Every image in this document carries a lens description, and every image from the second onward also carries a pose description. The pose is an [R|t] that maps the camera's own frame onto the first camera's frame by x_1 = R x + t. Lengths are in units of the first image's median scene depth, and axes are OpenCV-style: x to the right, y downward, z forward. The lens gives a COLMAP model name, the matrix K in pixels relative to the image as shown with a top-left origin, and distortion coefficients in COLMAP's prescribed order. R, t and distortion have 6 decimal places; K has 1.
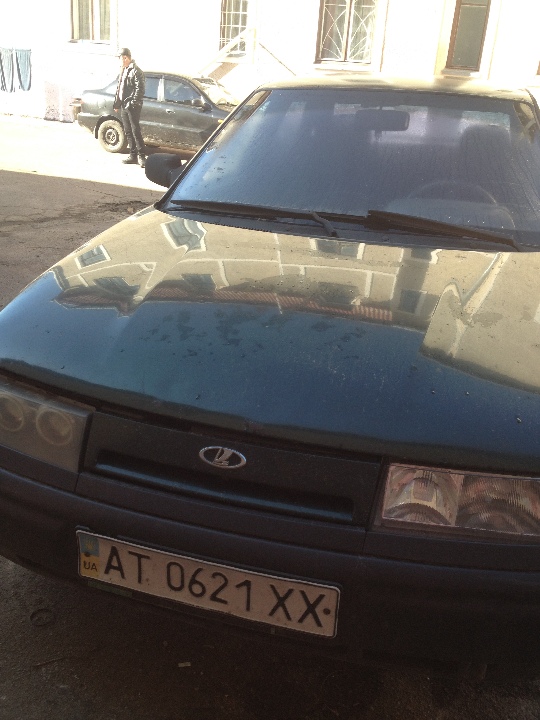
lens RADIAL K [[667.3, 0, 273.1], [0, 667.3, 360.9], [0, 0, 1]] dist [0.147920, -0.301820]
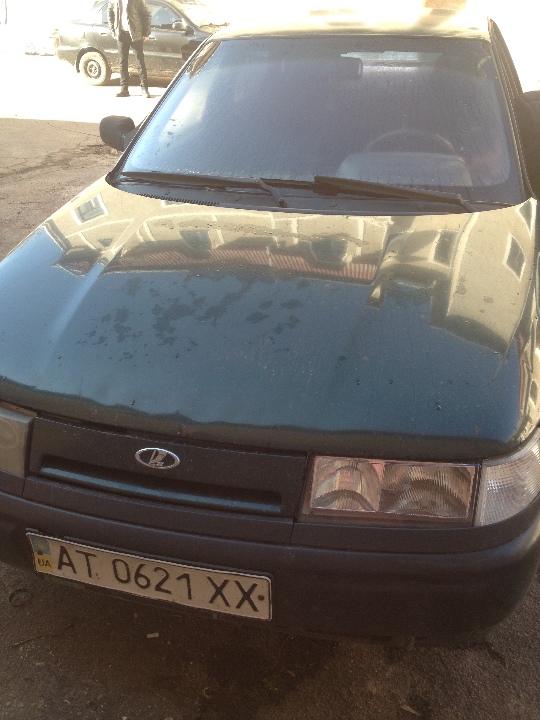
lens RADIAL K [[667.3, 0, 273.1], [0, 667.3, 360.9], [0, 0, 1]] dist [0.147920, -0.301820]
pose [[0.997742, -0.062976, -0.023360, 0.134789], [0.065192, 0.991682, 0.110981, -0.107588], [0.016177, -0.112253, 0.993548, -0.014735]]
